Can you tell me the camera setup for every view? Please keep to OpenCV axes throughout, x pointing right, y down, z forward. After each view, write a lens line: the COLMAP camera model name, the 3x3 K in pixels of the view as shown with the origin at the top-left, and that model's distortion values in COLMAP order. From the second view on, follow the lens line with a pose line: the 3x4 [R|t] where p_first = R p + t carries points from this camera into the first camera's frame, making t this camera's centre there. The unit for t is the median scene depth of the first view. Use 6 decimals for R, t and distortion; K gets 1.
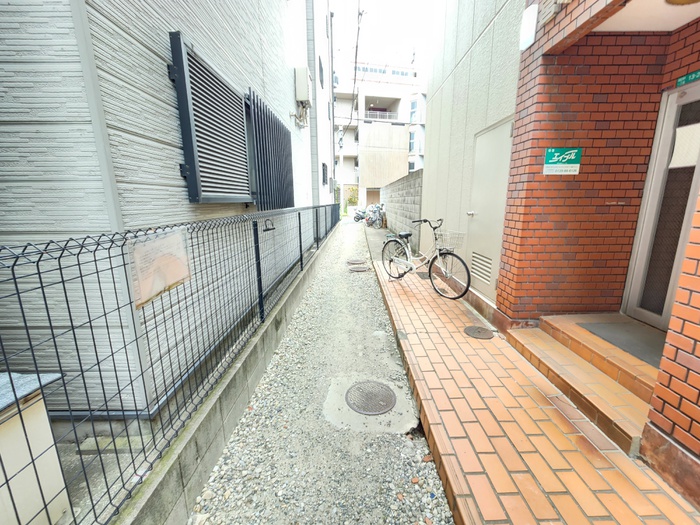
lens RADIAL K [[286.3, 0, 350.0], [0, 286.3, 262.5], [0, 0, 1]] dist [0.002387, -0.000160]
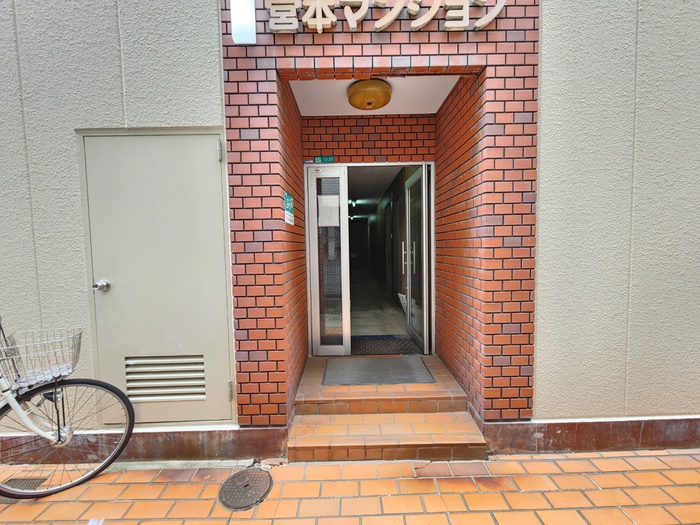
lens RADIAL K [[286.3, 0, 350.0], [0, 286.3, 262.5], [0, 0, 1]] dist [0.002387, -0.000160]
pose [[-0.018808, -0.051548, 0.998493, -0.111115], [0.228445, 0.972031, 0.054485, -0.204511], [-0.973375, 0.229126, -0.006506, 0.859837]]
